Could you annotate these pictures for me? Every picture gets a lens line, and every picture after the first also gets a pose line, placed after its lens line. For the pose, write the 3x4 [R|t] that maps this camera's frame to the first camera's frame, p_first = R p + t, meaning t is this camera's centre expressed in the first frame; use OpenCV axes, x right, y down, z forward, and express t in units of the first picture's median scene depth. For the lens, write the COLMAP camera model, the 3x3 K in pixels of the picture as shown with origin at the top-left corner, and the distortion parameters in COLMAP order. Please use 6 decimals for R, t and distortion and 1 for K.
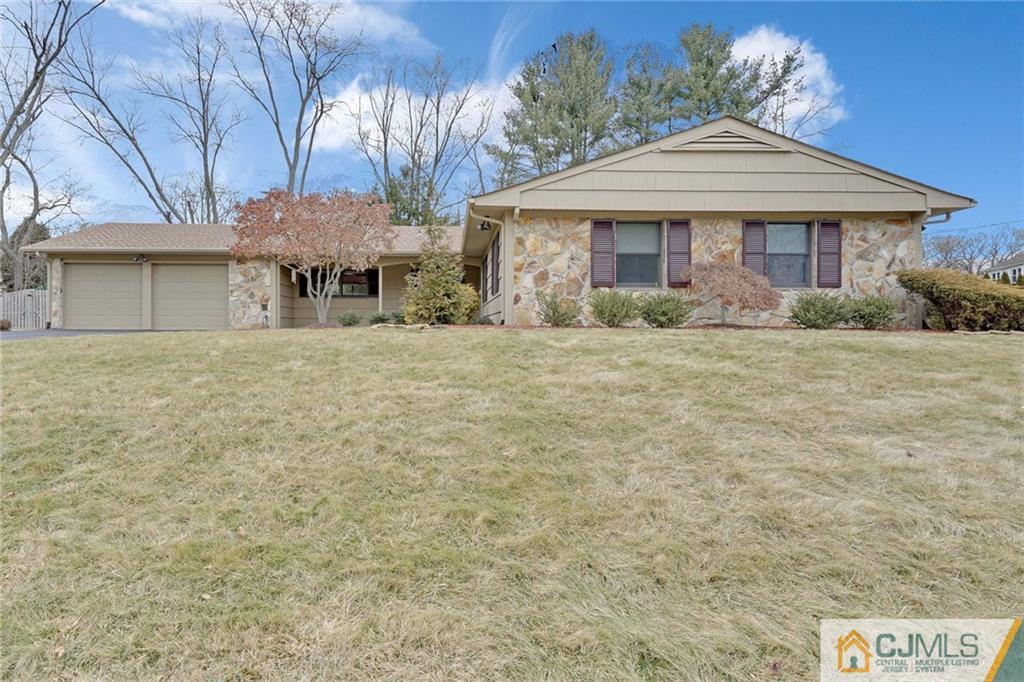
lens RADIAL K [[457.1, 0, 511.5], [0, 457.1, 337.7], [0, 0, 1]] dist [-0.000646, -0.000165]
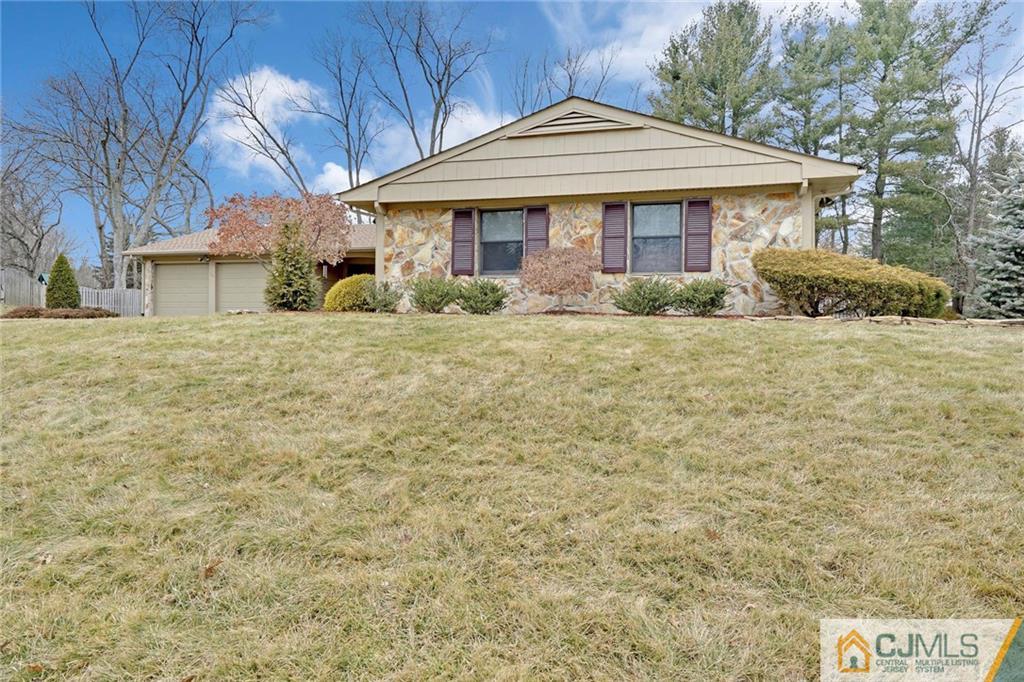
lens RADIAL K [[457.1, 0, 511.5], [0, 457.1, 337.7], [0, 0, 1]] dist [-0.000646, -0.000165]
pose [[0.979591, 0.010215, -0.200741, 0.512126], [-0.007086, 0.999842, 0.016300, 0.011874], [0.200876, -0.014545, 0.979509, 0.015813]]
